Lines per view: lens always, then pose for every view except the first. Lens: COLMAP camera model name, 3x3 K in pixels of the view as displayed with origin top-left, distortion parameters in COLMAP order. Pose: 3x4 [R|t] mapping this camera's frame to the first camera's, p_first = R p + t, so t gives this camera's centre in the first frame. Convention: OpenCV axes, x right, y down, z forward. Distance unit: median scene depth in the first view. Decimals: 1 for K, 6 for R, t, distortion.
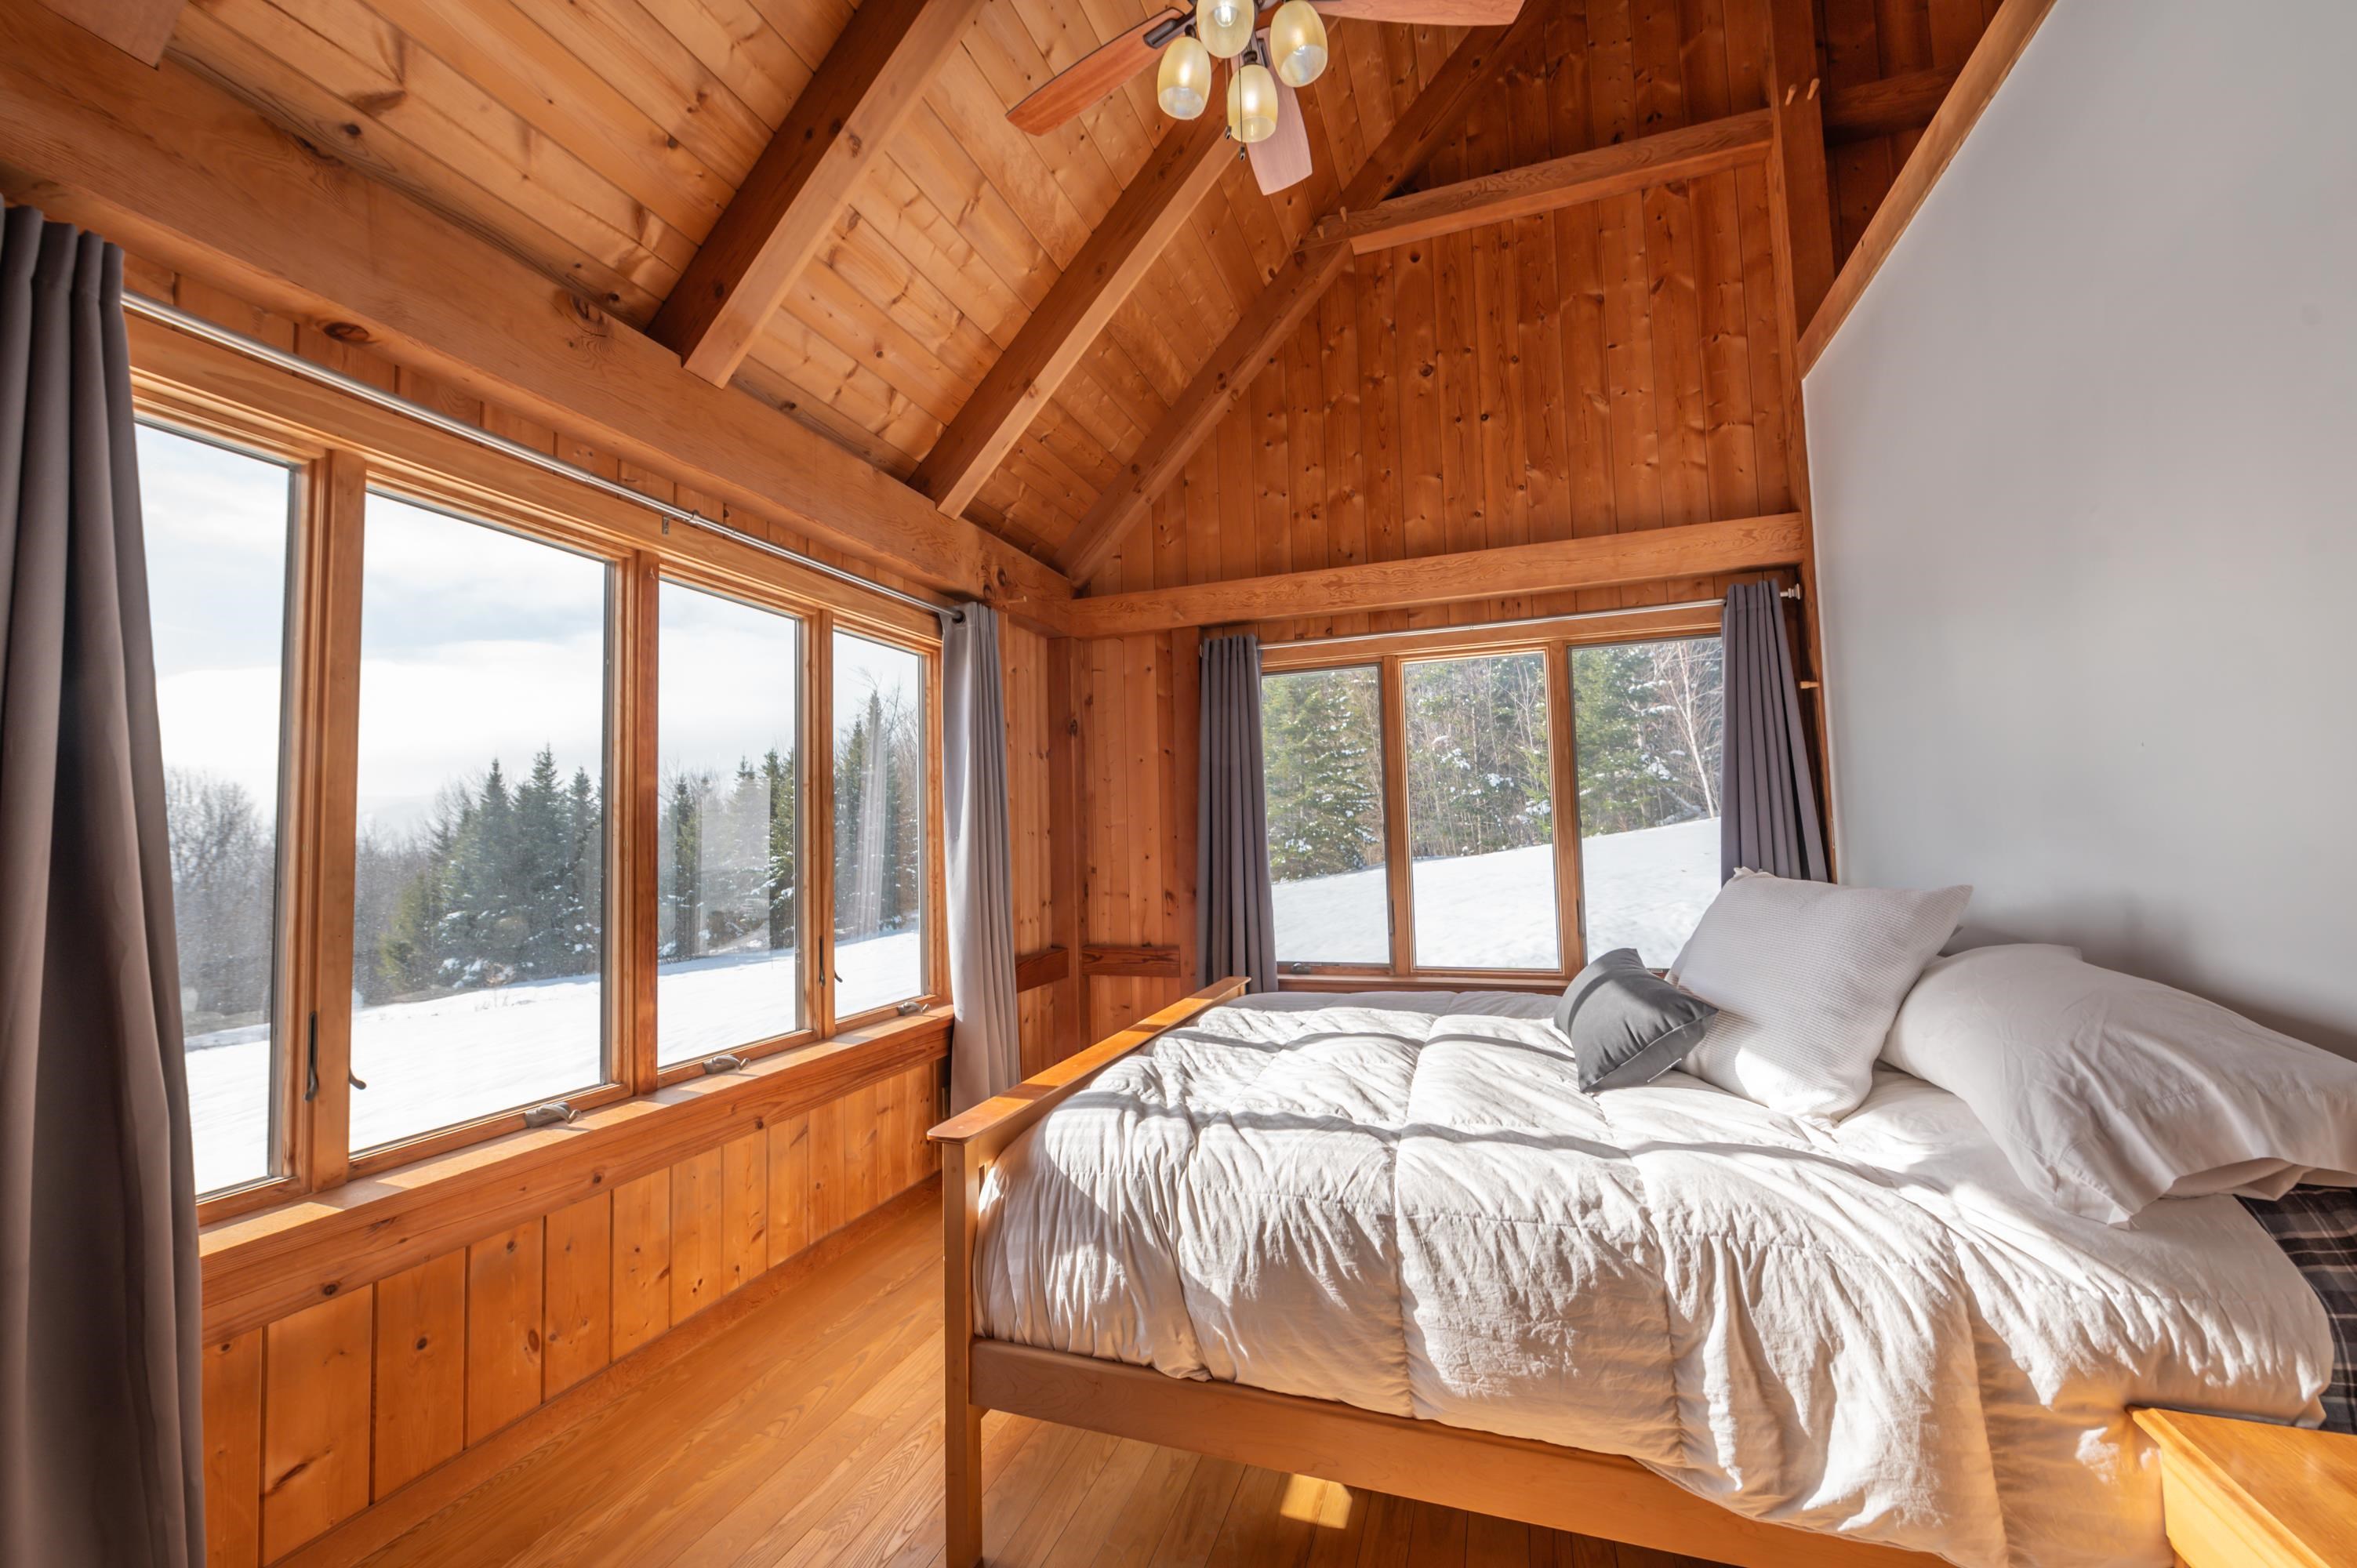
lens RADIAL K [[939.7, 0, 1176.8], [0, 939.7, 782.3], [0, 0, 1]] dist [-0.006120, -0.000893]
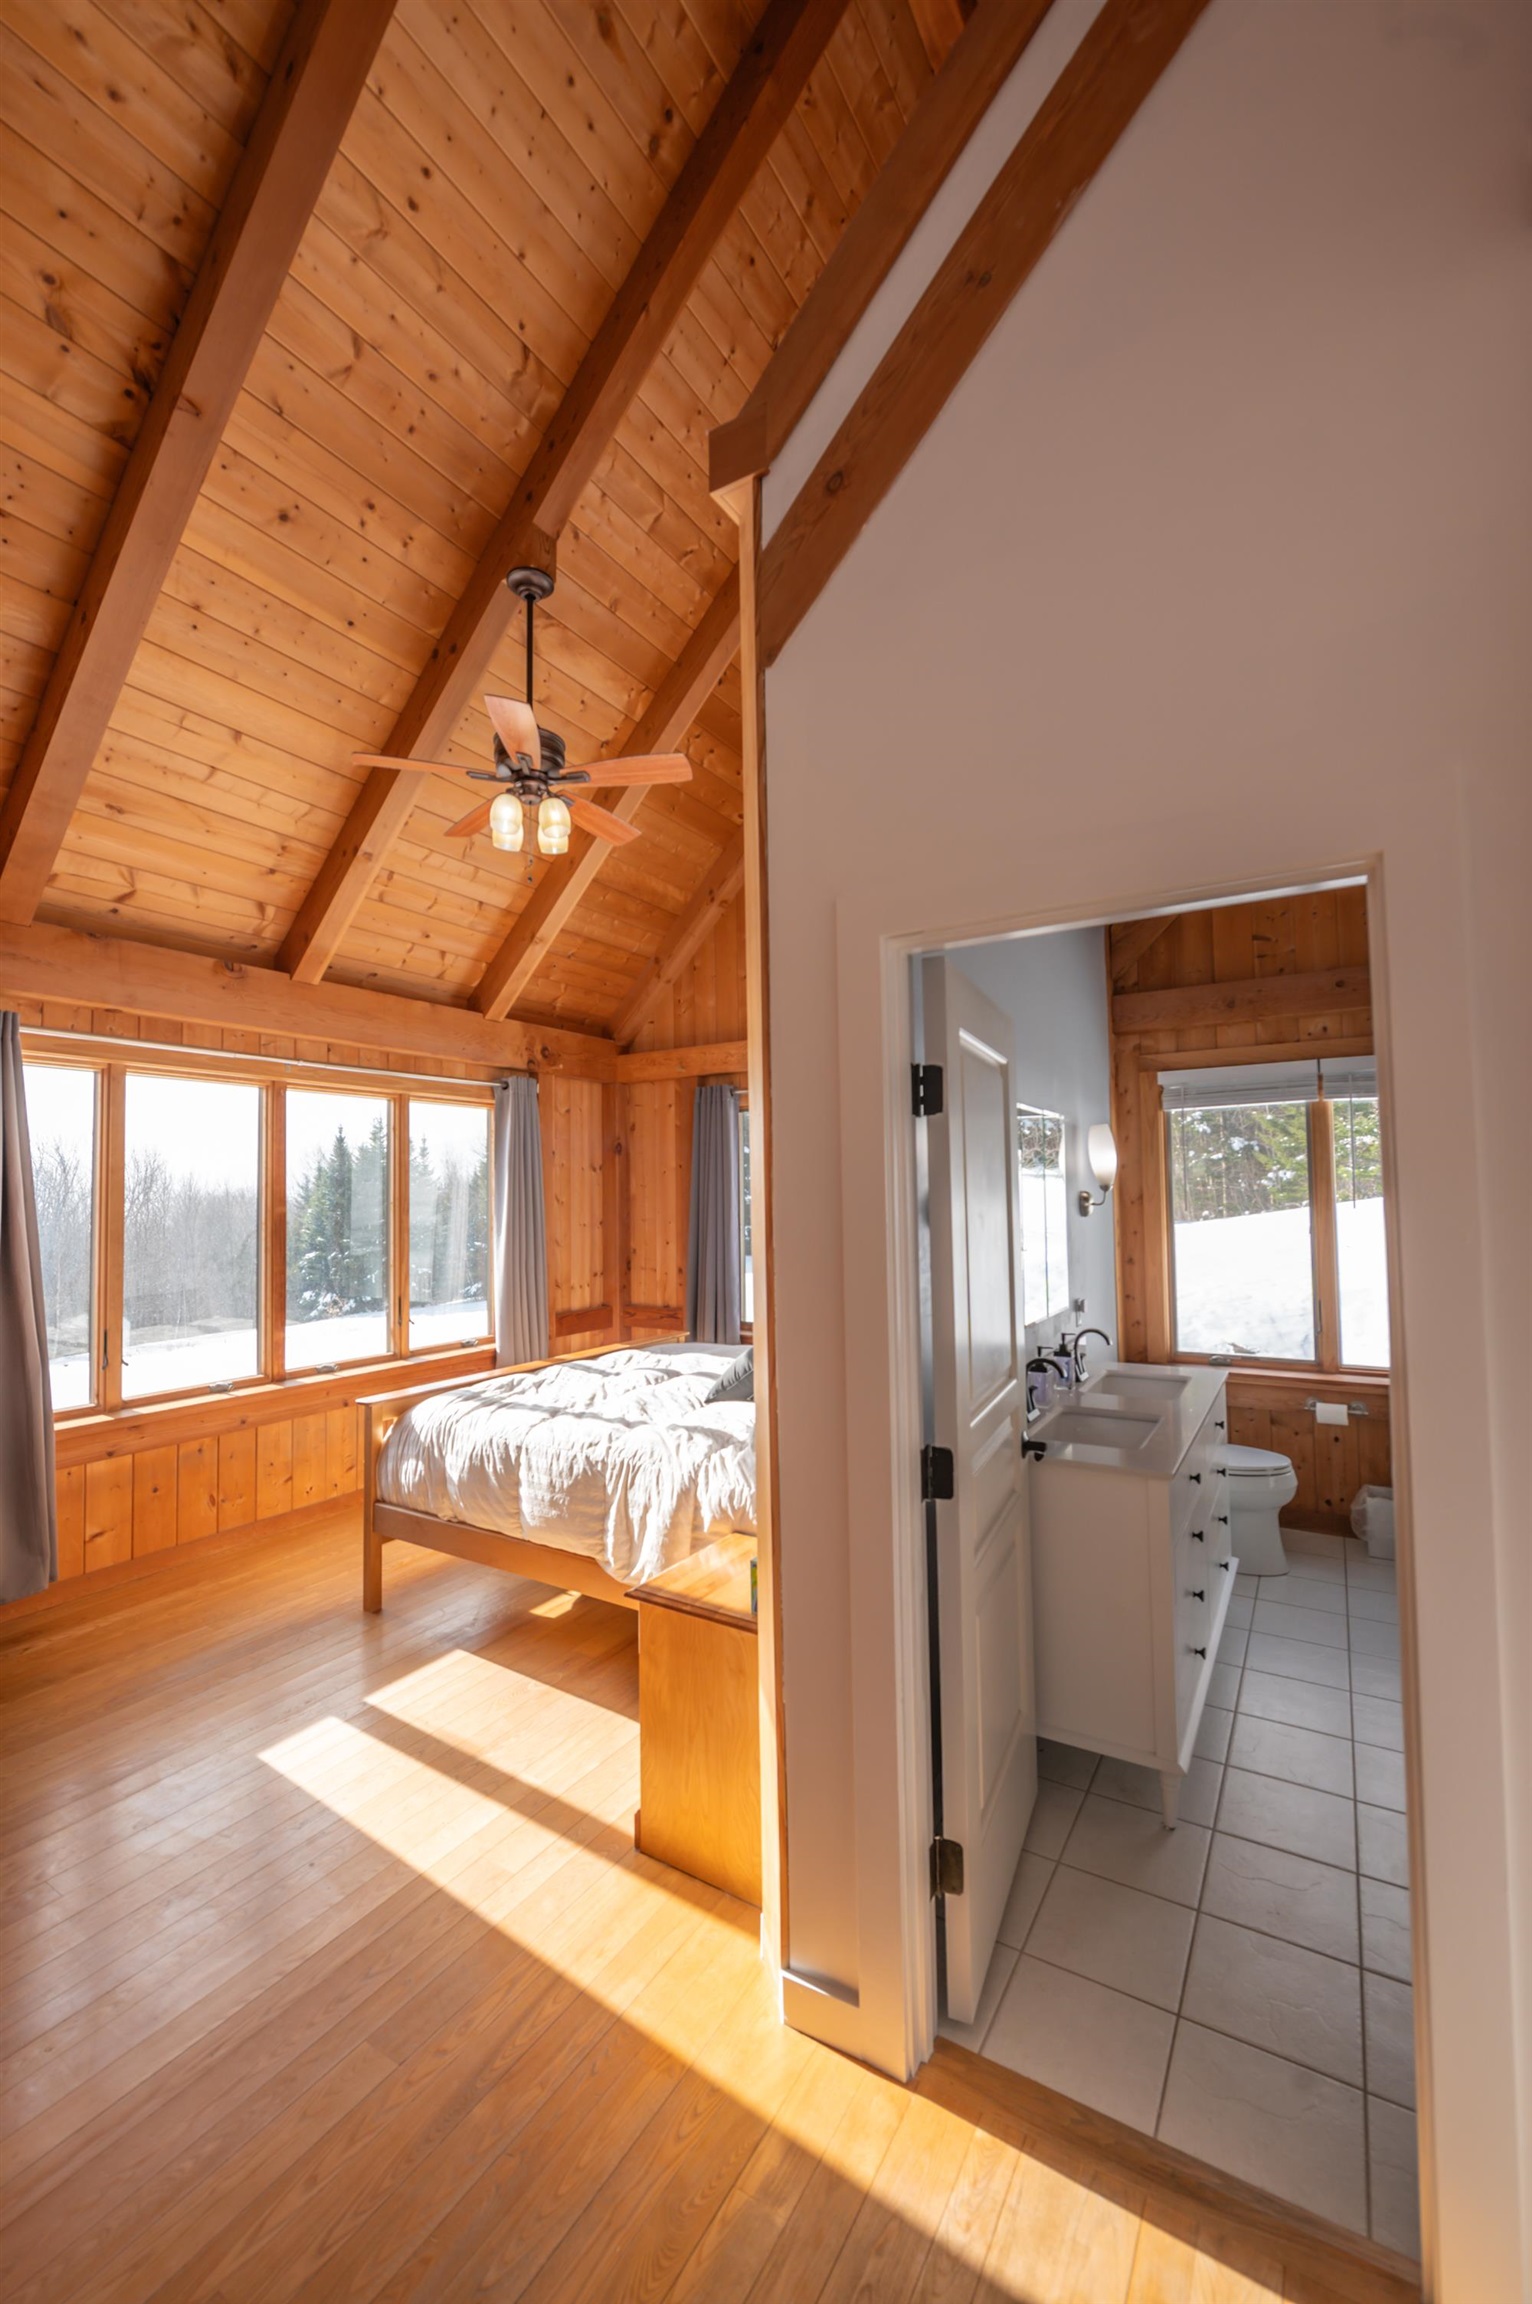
lens RADIAL K [[918.6, 0, 762.8], [0, 918.6, 1156.9], [0, 0, 1]] dist [-0.006120, -0.000893]
pose [[0.978719, 0.001941, -0.205194, 0.717070], [0.002401, 0.999778, 0.020911, -0.138848], [0.205189, -0.020958, 0.978498, -0.539473]]
